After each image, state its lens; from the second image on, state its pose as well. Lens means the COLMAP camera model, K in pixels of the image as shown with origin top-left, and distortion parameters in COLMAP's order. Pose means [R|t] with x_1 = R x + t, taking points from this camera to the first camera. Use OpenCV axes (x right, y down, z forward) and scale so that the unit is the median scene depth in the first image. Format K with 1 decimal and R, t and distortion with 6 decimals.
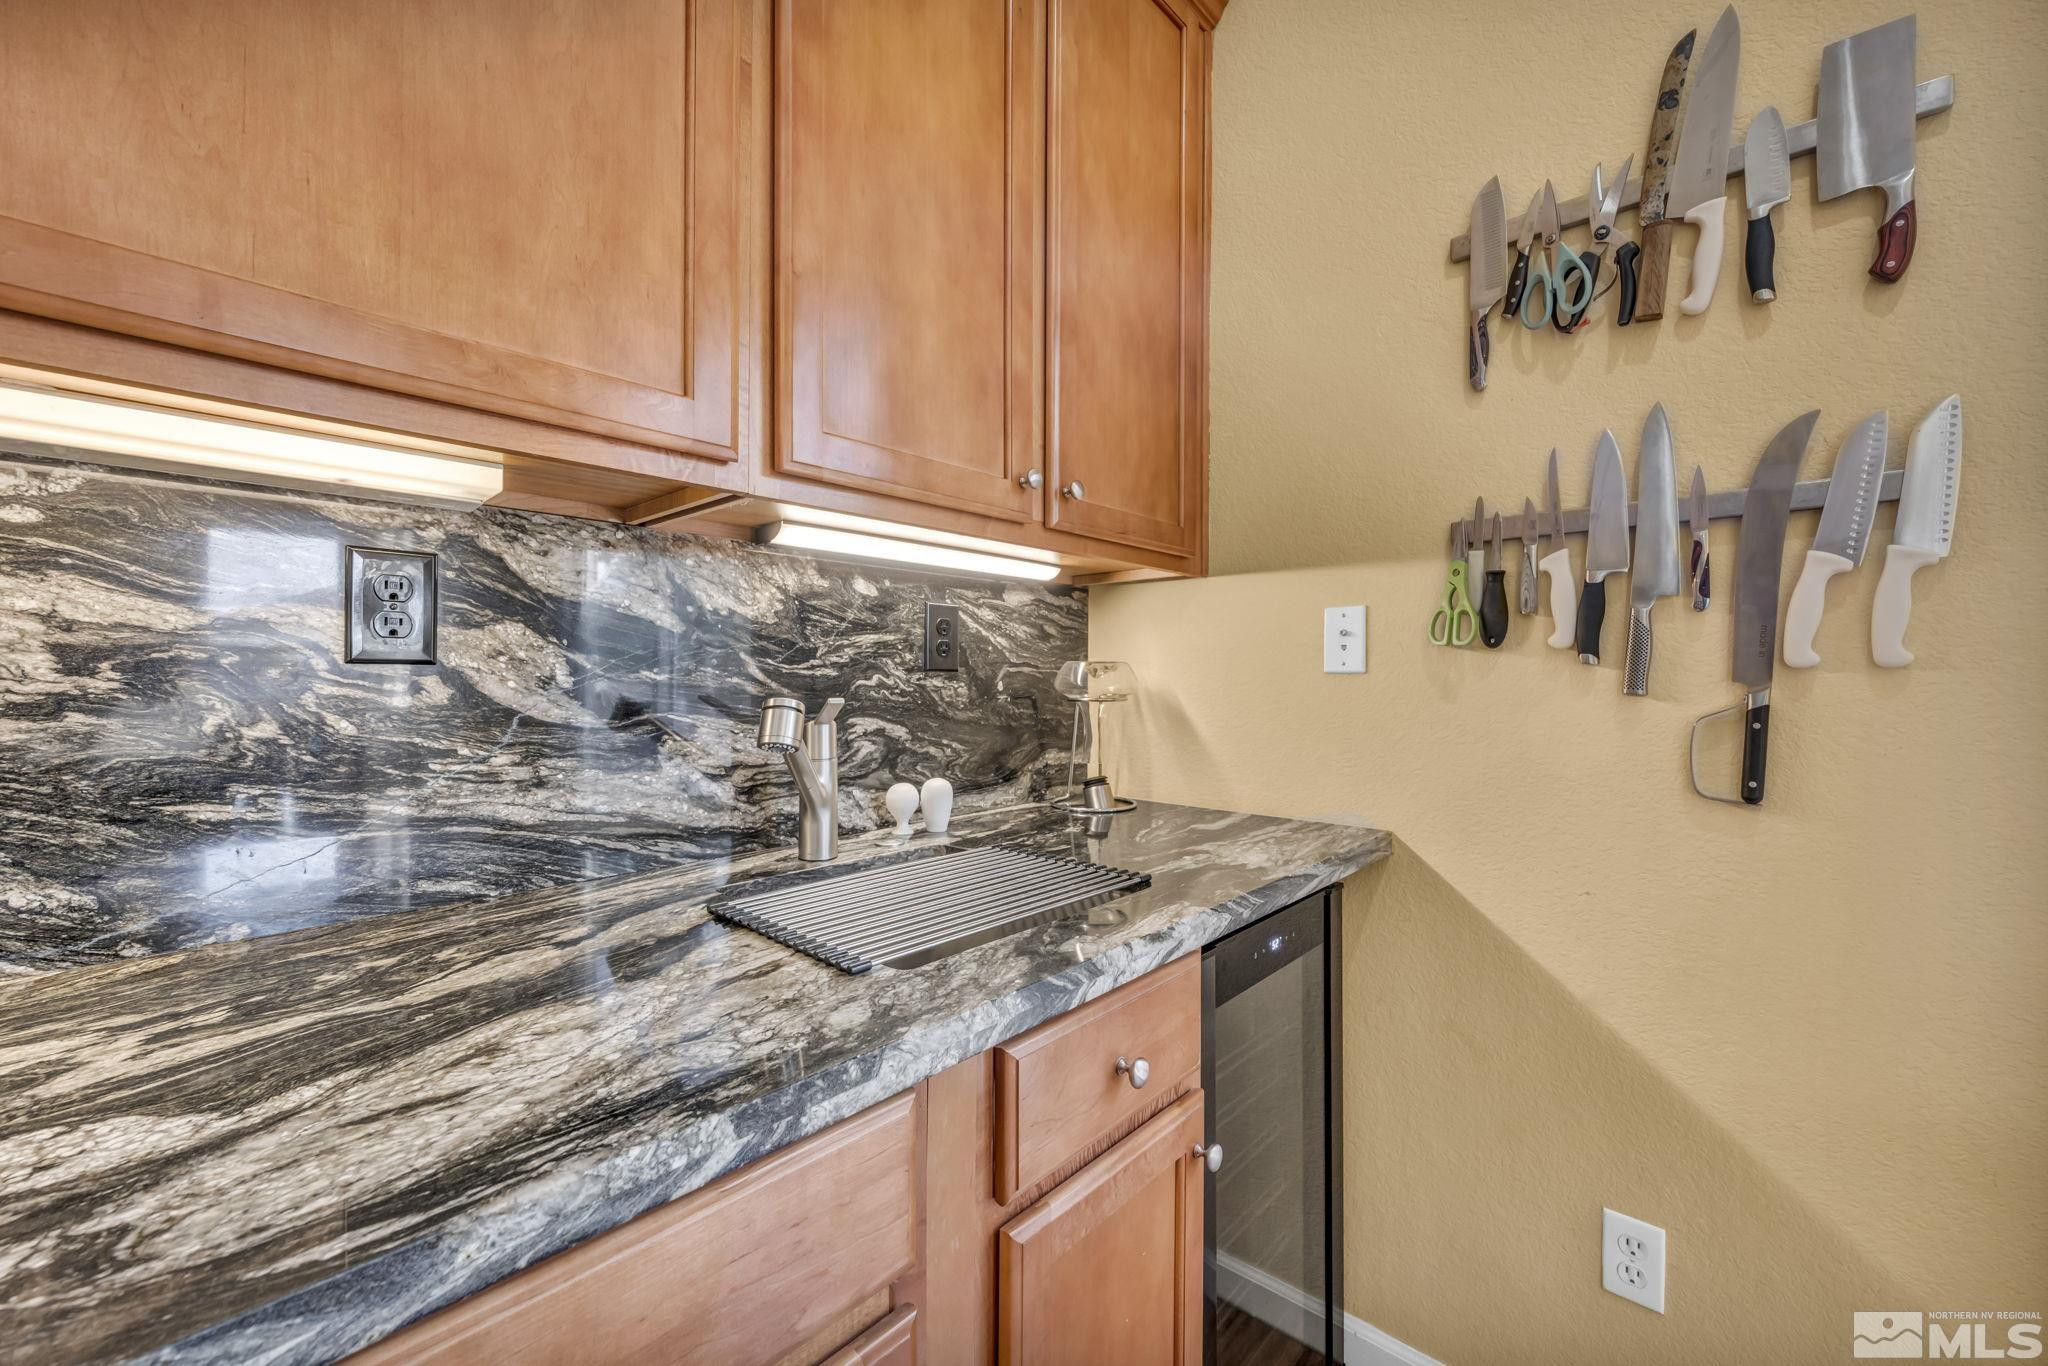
lens RADIAL K [[817.1, 0, 1027.6], [0, 817.1, 680.2], [0, 0, 1]] dist [0.003471, -0.001067]
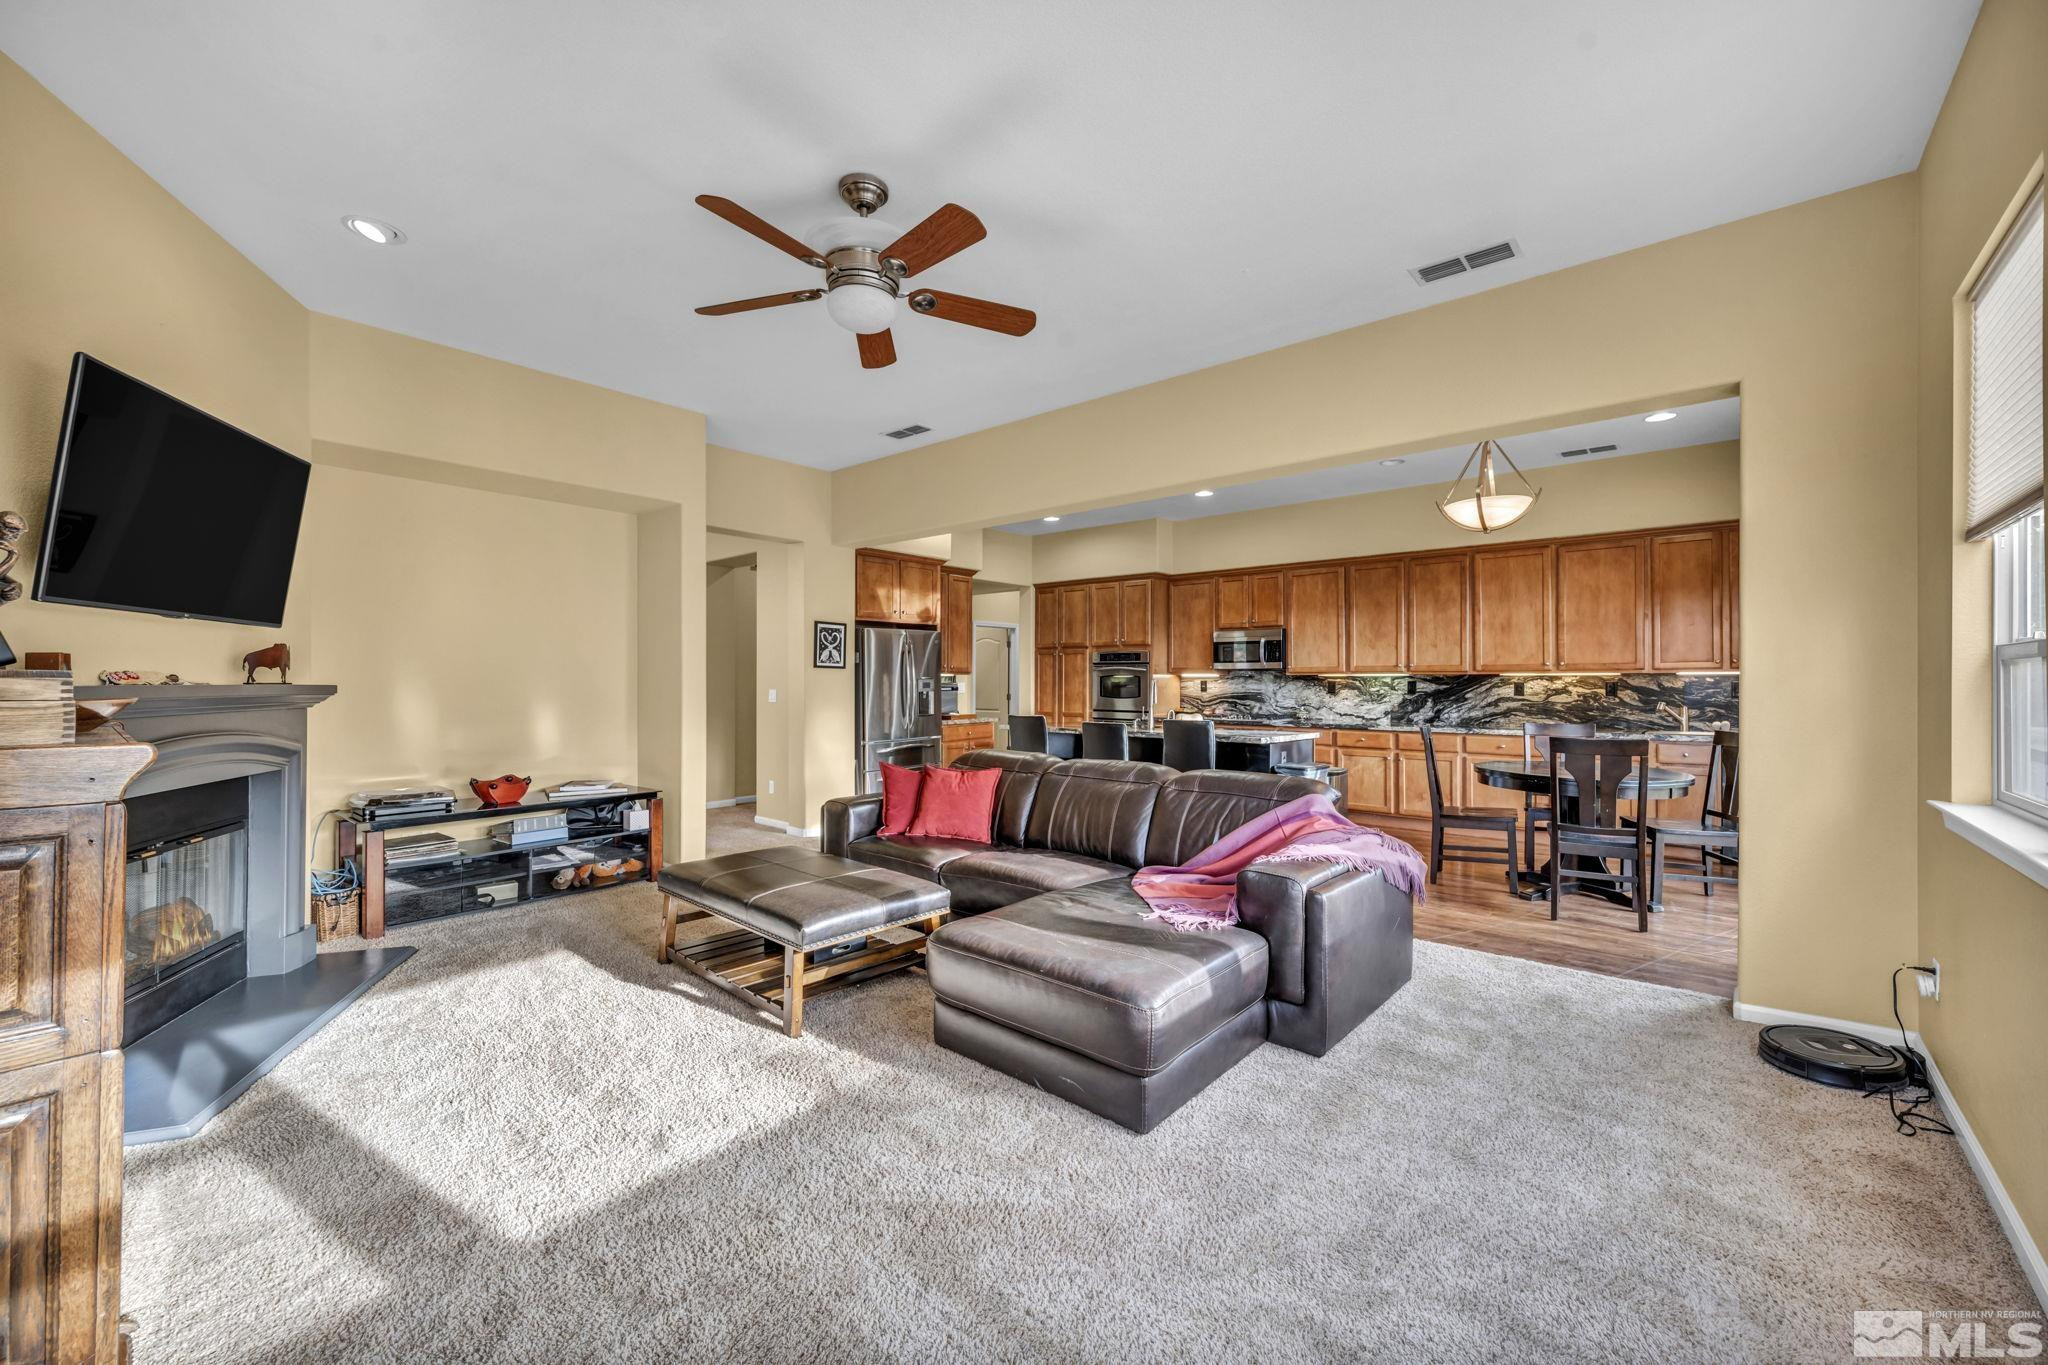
lens RADIAL K [[817.1, 0, 1024.6], [0, 817.1, 669.9], [0, 0, 1]] dist [0.003471, -0.001067]
pose [[0.021073, -0.017030, -0.999633, 4.645860], [0.000610, 0.999855, -0.017021, -0.096097], [0.999778, -0.000252, 0.021081, -3.188080]]
